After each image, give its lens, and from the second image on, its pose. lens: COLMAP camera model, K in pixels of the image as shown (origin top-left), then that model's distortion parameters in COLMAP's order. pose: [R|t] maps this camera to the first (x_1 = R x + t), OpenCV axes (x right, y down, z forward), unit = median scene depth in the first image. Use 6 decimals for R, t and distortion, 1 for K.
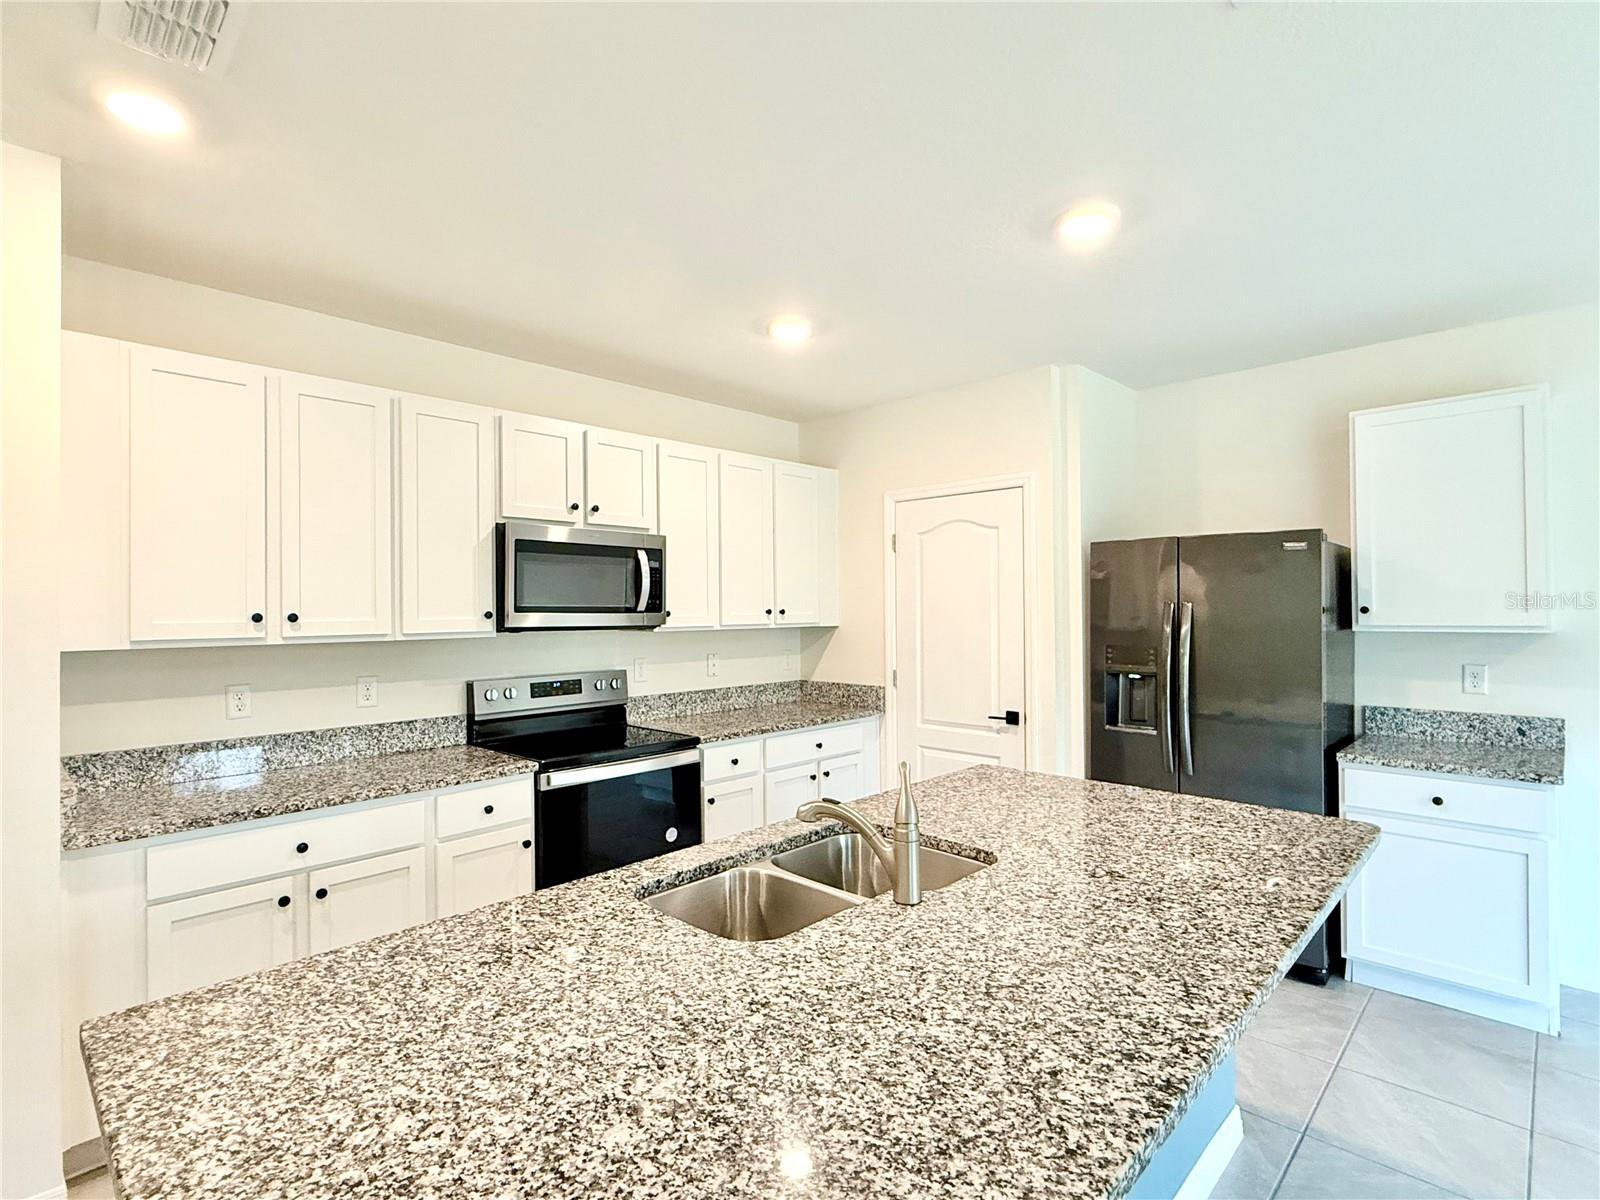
lens RADIAL K [[790.1, 0, 802.1], [0, 790.1, 603.2], [0, 0, 1]] dist [0.001904, -0.001179]
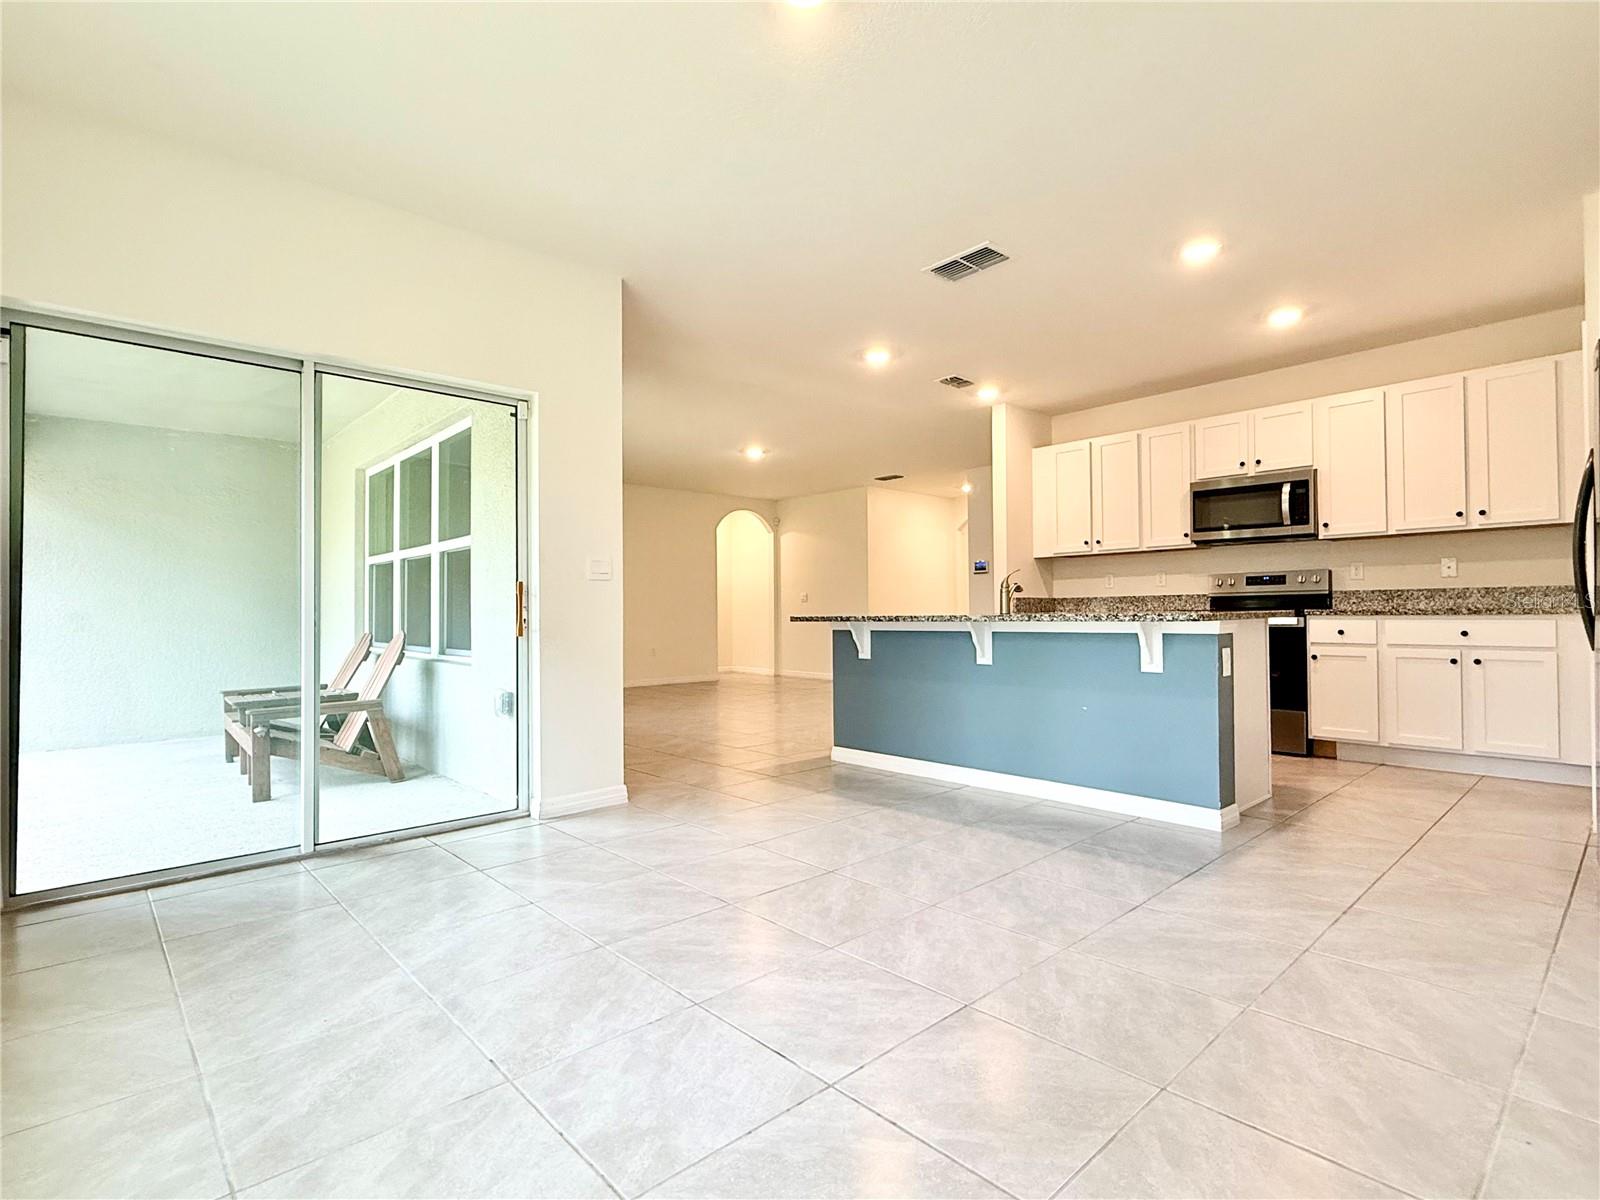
lens RADIAL K [[790.1, 0, 802.1], [0, 790.1, 603.2], [0, 0, 1]] dist [0.001904, -0.001179]
pose [[-0.063529, -0.004520, -0.997970, 1.457114], [0.016444, 0.999849, -0.005575, 0.164599], [0.997845, -0.016765, -0.063445, 0.216498]]
